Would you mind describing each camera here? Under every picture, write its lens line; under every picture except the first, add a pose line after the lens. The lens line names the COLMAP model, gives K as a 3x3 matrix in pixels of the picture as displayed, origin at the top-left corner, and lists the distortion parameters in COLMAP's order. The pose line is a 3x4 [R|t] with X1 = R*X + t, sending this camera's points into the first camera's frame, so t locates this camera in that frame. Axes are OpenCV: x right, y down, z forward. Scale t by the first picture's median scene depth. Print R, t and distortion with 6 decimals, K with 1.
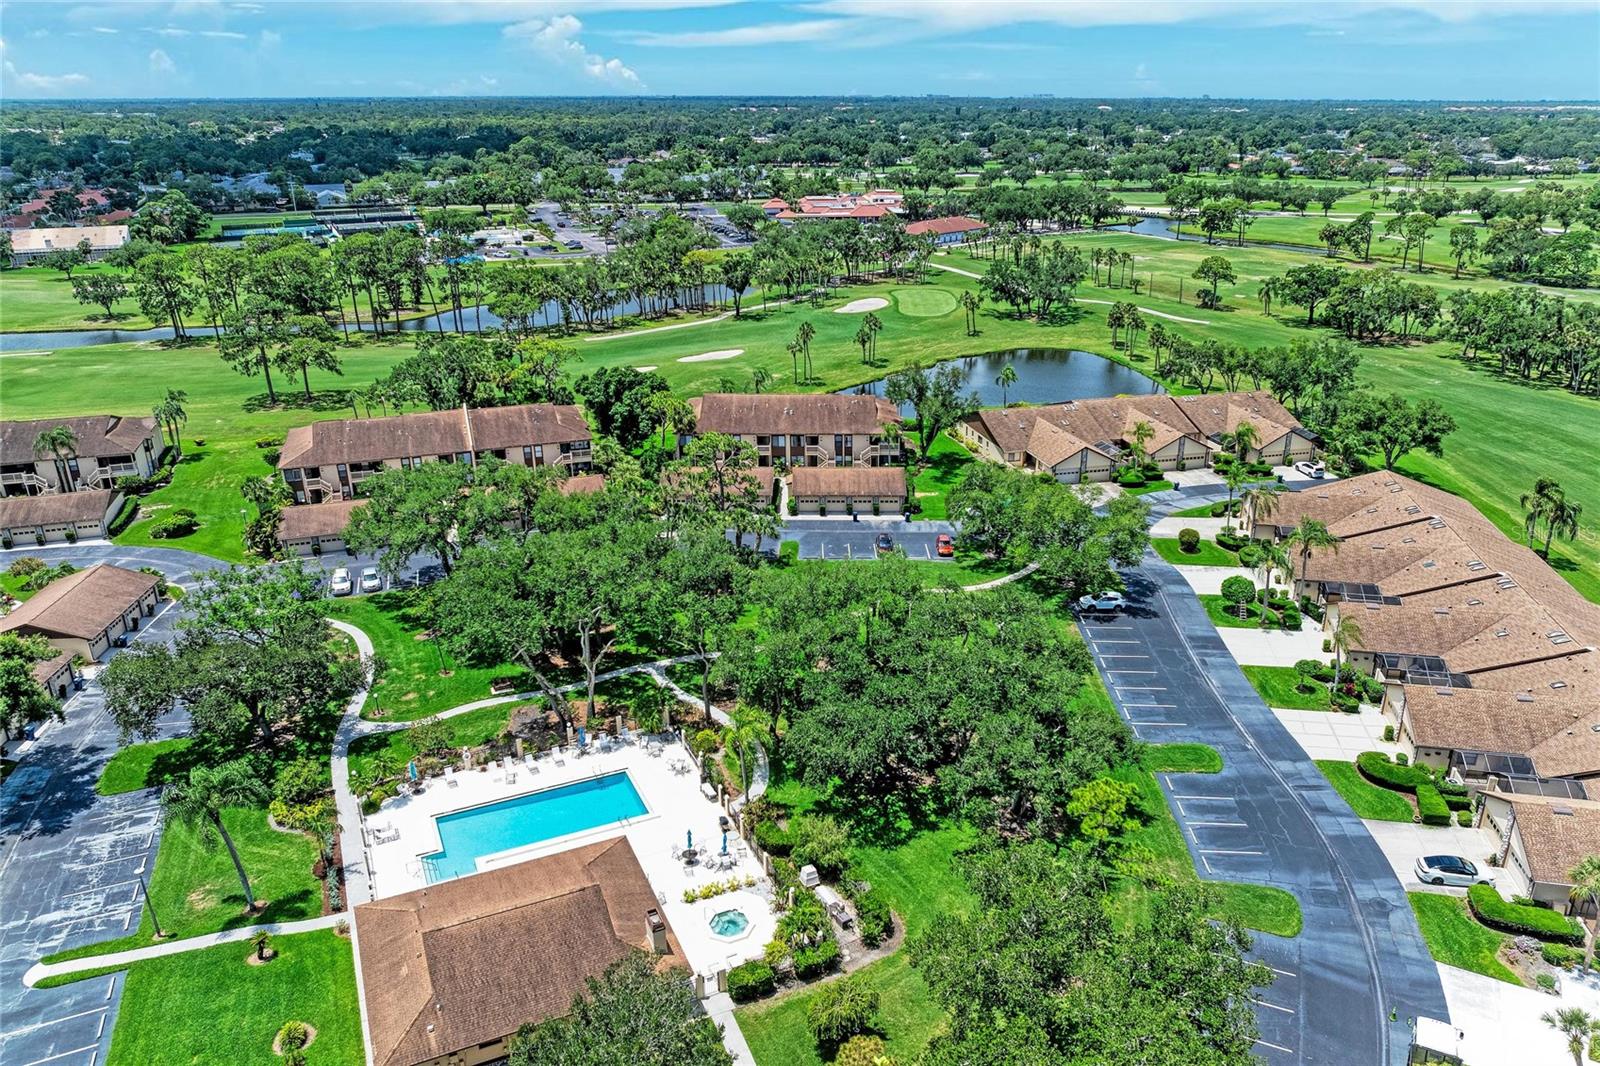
lens RADIAL K [[1113.8, 0, 806.8], [0, 1113.8, 539.8], [0, 0, 1]] dist [-0.025790, 0.008146]
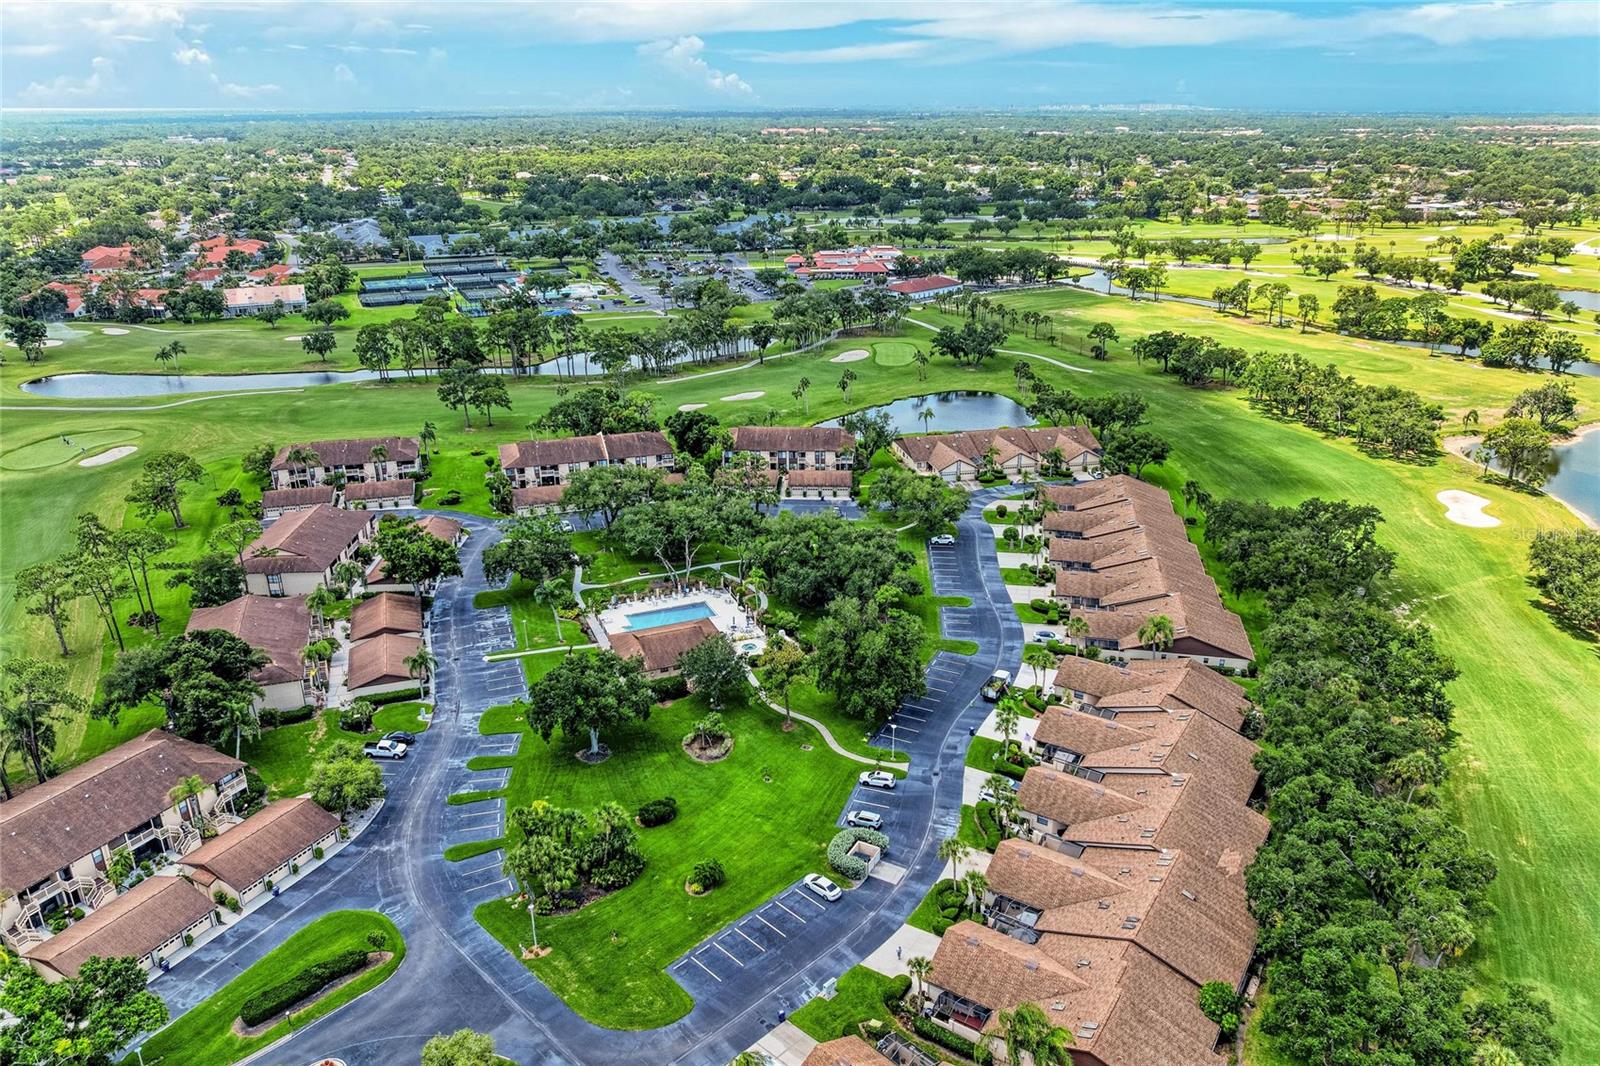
lens RADIAL K [[1113.8, 0, 806.8], [0, 1113.8, 539.8], [0, 0, 1]] dist [-0.025790, 0.008146]
pose [[0.999642, 0.009838, -0.024887, 0.053929], [-0.009949, 0.999941, -0.004327, 0.047238], [0.024843, 0.004573, 0.999681, -0.681949]]
